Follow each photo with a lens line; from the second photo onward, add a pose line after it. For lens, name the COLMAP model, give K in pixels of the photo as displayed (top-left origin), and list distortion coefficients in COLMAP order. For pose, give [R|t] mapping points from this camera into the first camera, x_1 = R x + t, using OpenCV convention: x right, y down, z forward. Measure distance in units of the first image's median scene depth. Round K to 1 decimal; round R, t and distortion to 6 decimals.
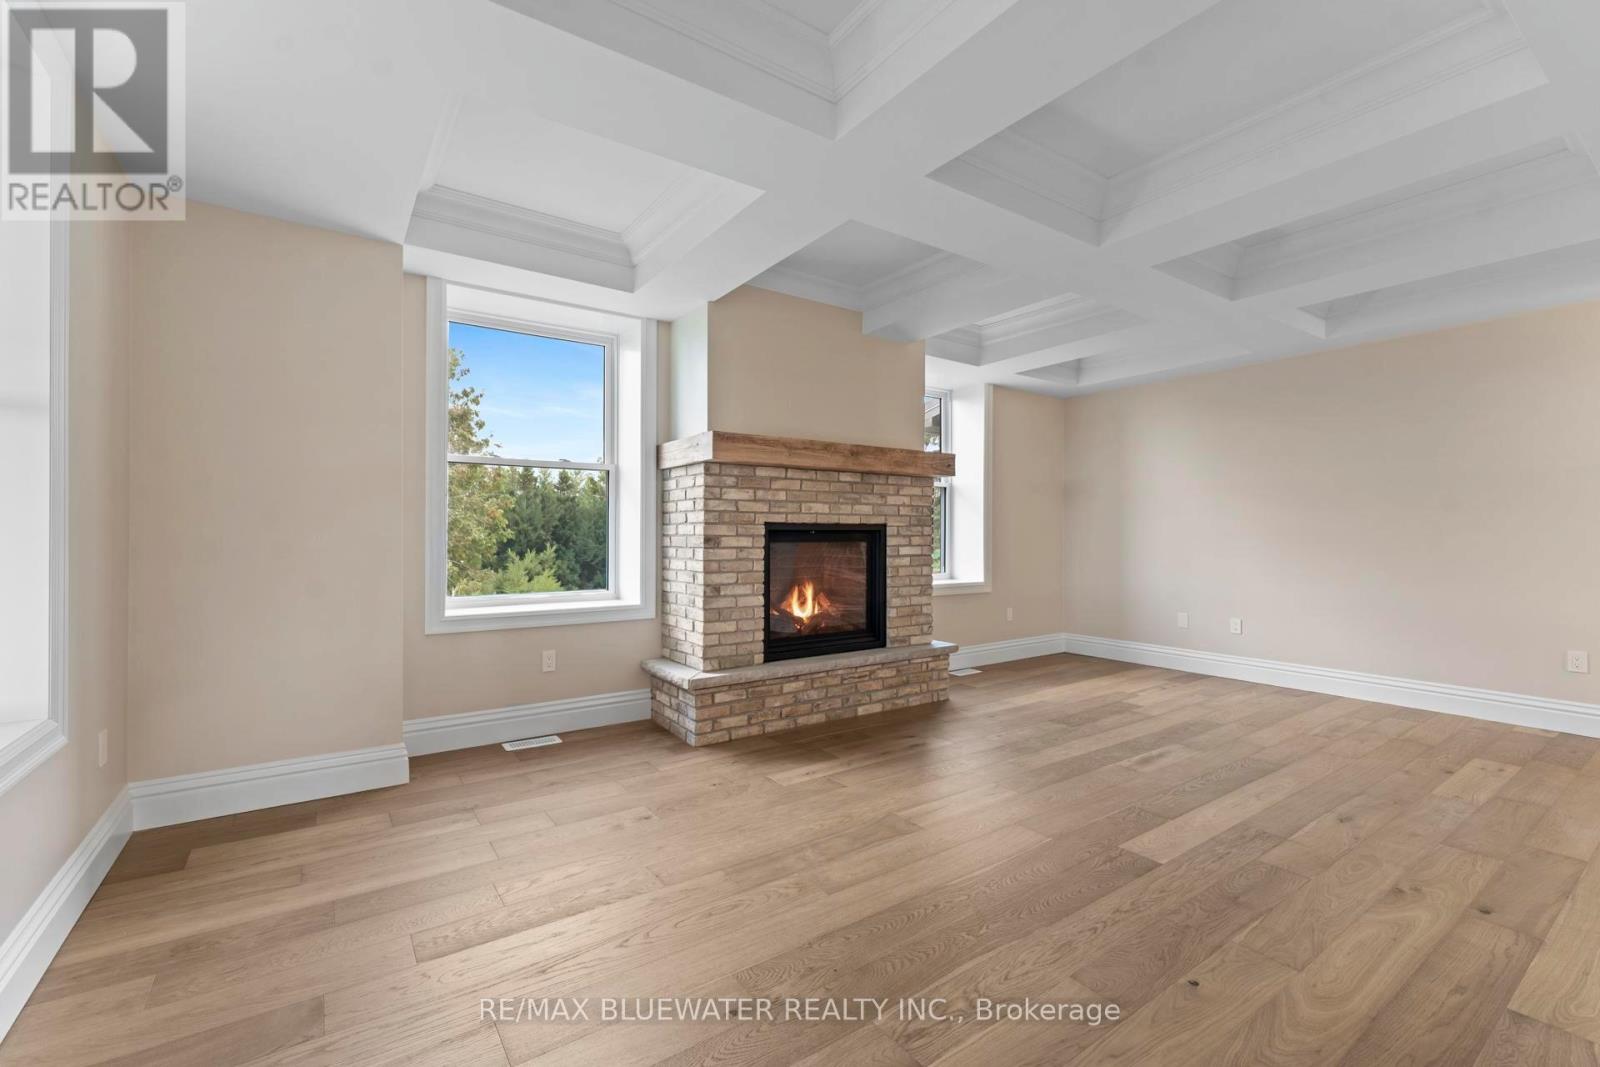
lens RADIAL K [[665.0, 0, 800.0], [0, 665.0, 533.5], [0, 0, 1]] dist [-0.000039, 0.000055]
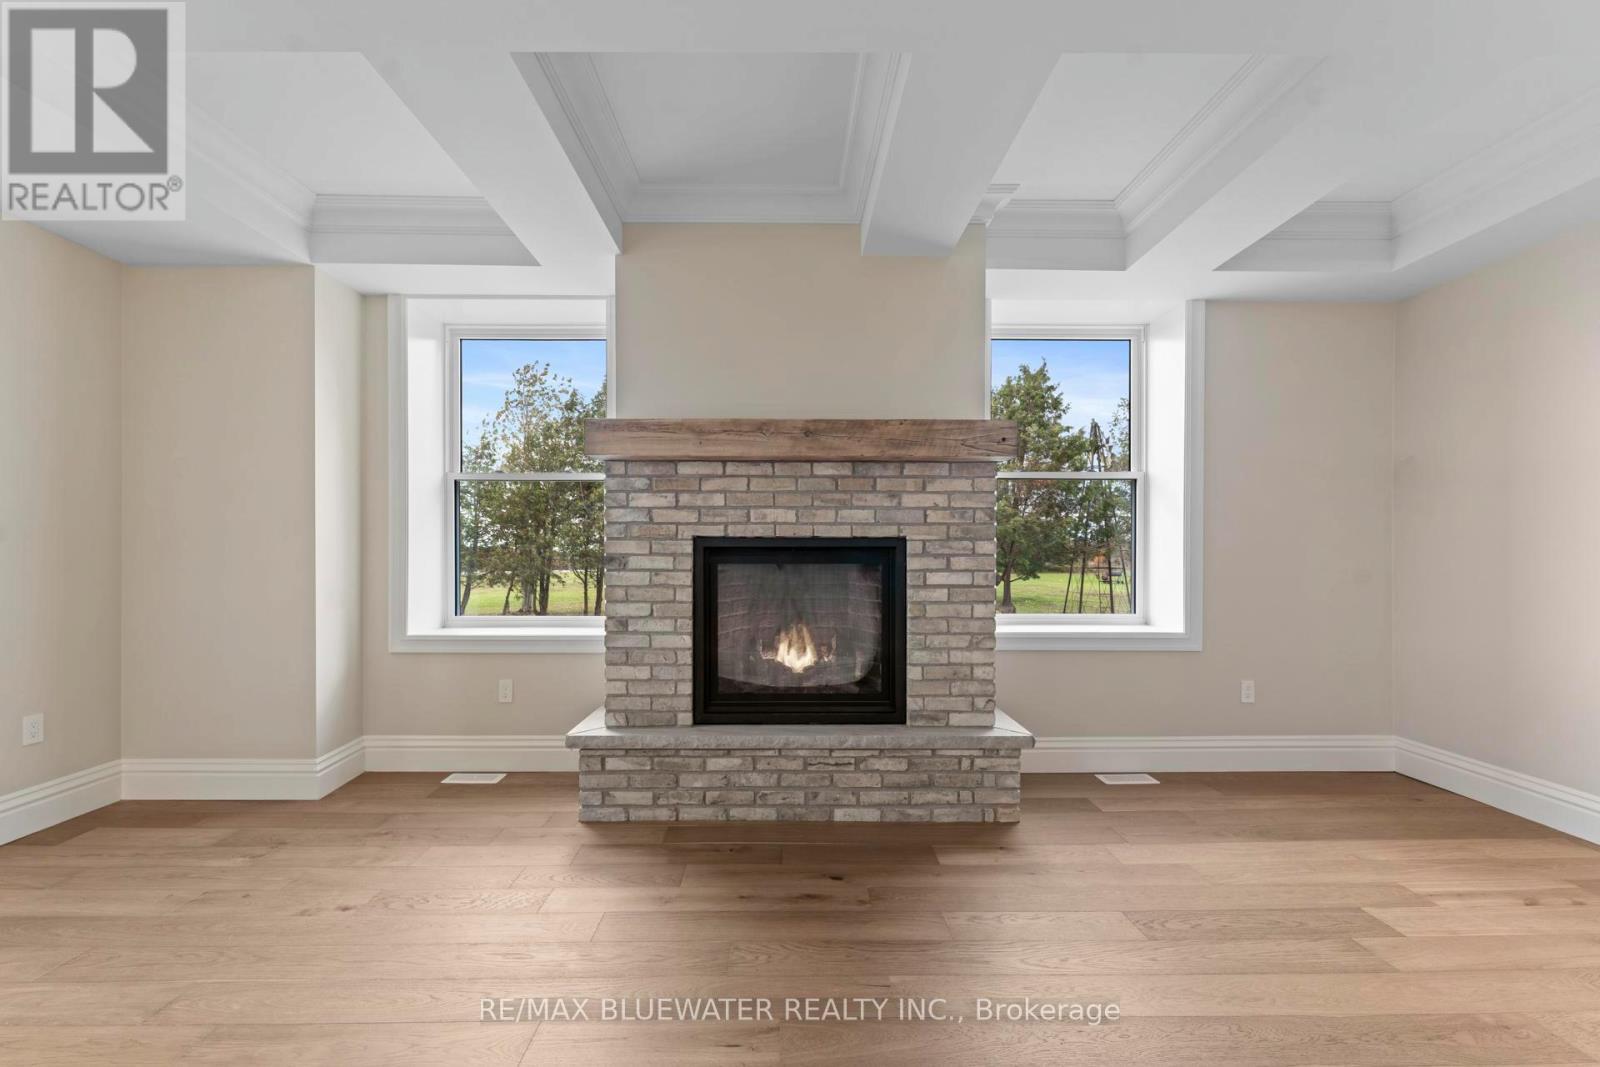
lens RADIAL K [[685.4, 0, 801.5], [0, 685.4, 553.7], [0, 0, 1]] dist [0.000149, 0.000069]
pose [[0.836988, 0.001824, -0.547218, 0.450412], [-0.000273, 0.999996, 0.002915, 0.000119], [0.547221, -0.002291, 0.836985, 0.409310]]
